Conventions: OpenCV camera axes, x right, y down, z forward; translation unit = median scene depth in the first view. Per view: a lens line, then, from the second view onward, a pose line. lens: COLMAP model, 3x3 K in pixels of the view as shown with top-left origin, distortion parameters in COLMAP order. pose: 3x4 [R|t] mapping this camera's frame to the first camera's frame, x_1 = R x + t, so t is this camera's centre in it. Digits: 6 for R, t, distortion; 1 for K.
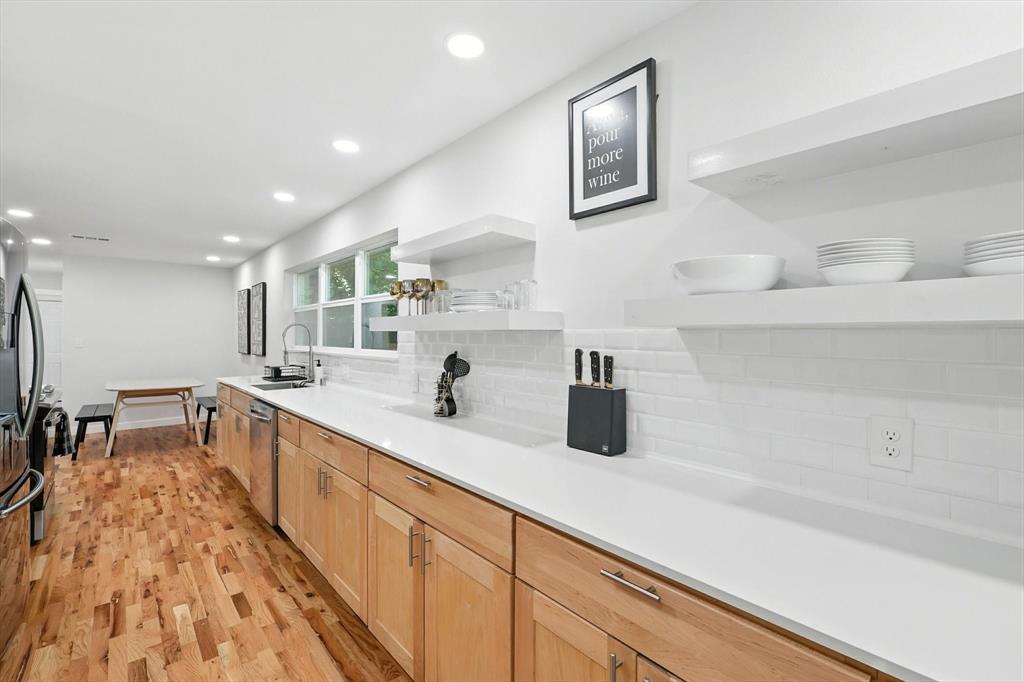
lens RADIAL K [[456.1, 0, 513.8], [0, 456.1, 334.6], [0, 0, 1]] dist [-0.002542, -0.000066]
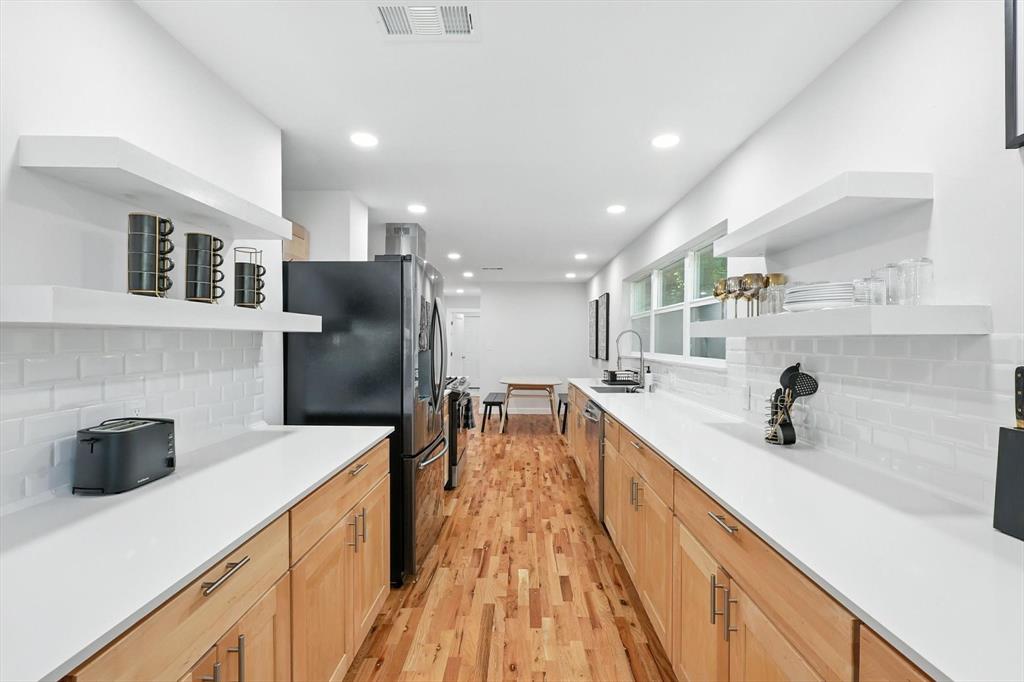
lens RADIAL K [[456.1, 0, 509.0], [0, 456.1, 344.0], [0, 0, 1]] dist [-0.002542, -0.000066]
pose [[0.737861, 0.006071, -0.674925, 0.034721], [-0.000980, 0.999968, 0.007923, -0.001265], [0.674952, -0.005185, 0.737843, 0.095092]]
